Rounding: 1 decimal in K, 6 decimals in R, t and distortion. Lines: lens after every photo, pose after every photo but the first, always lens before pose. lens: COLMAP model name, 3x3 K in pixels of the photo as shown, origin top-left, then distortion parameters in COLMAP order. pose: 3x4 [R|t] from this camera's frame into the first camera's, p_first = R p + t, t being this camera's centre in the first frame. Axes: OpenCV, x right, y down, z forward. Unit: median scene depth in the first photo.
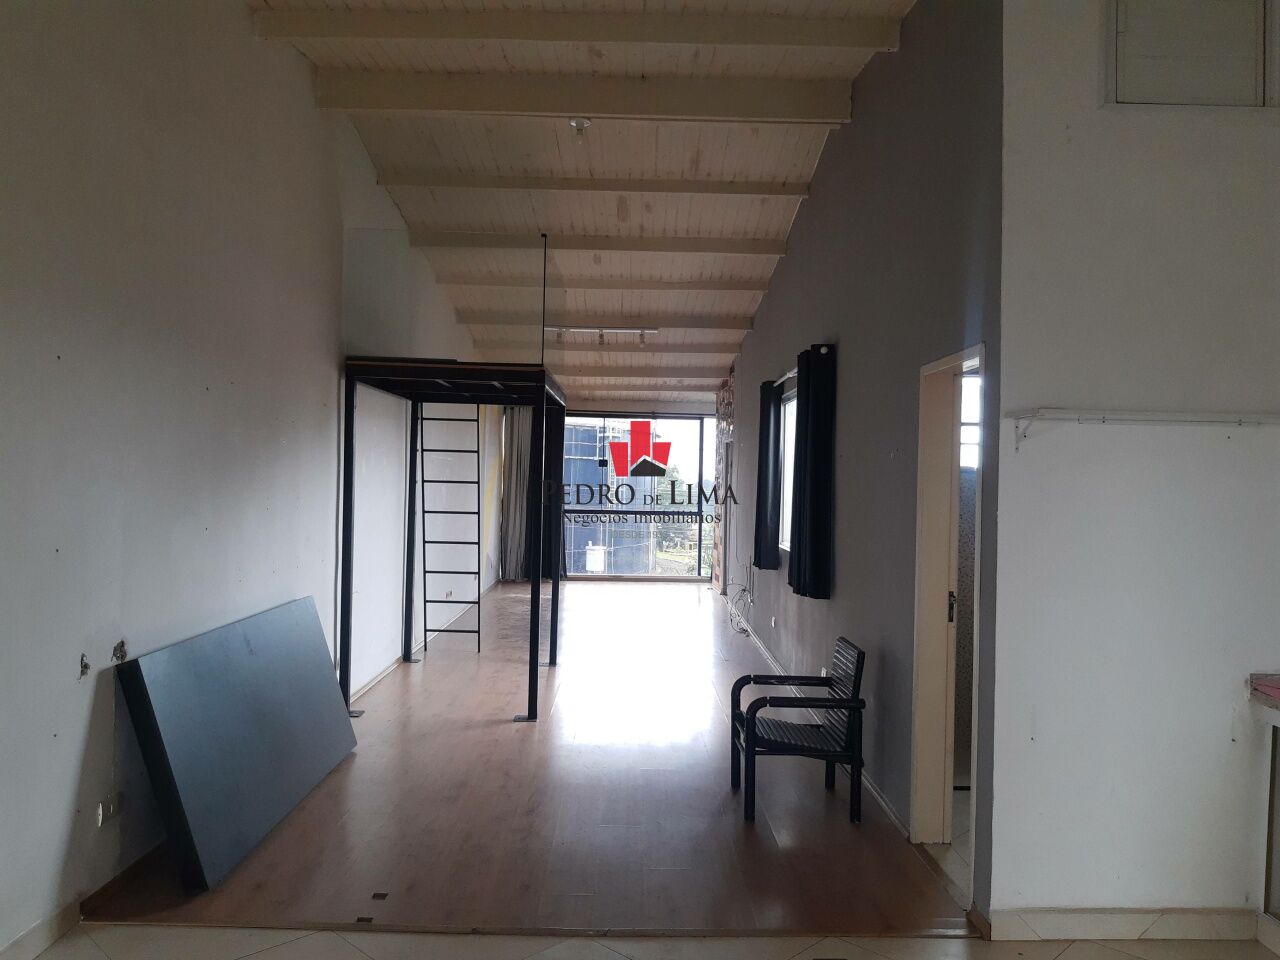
lens RADIAL K [[961.3, 0, 641.7], [0, 961.3, 484.7], [0, 0, 1]] dist [-0.001120, -0.021644]
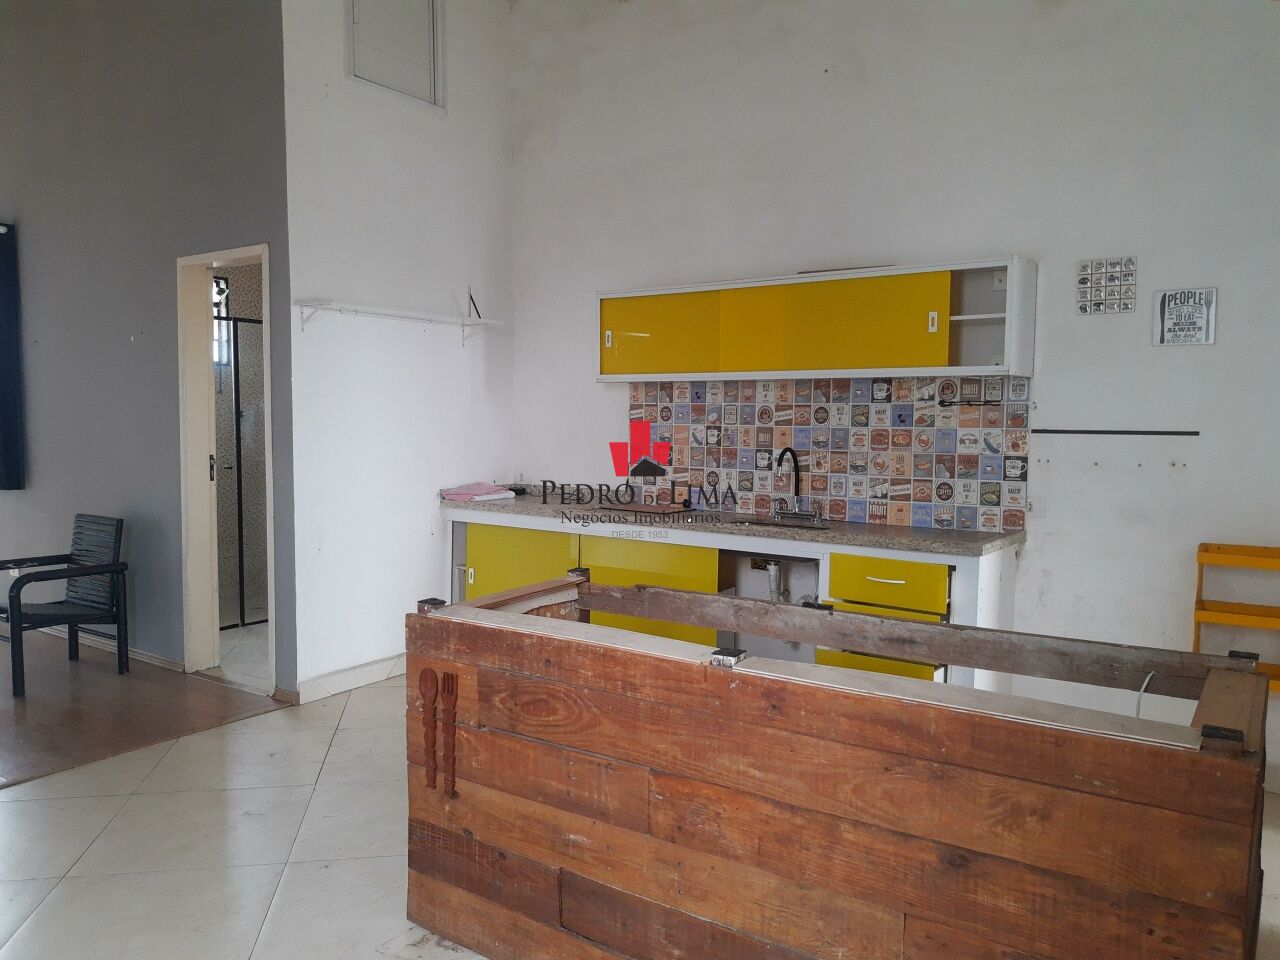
lens RADIAL K [[961.3, 0, 641.0], [0, 961.3, 479.3], [0, 0, 1]] dist [-0.001120, -0.021644]
pose [[0.568899, -0.068074, 0.819586, -0.421303], [0.007443, 0.996954, 0.077639, 0.065692], [-0.822374, -0.038068, 0.567672, -0.122477]]
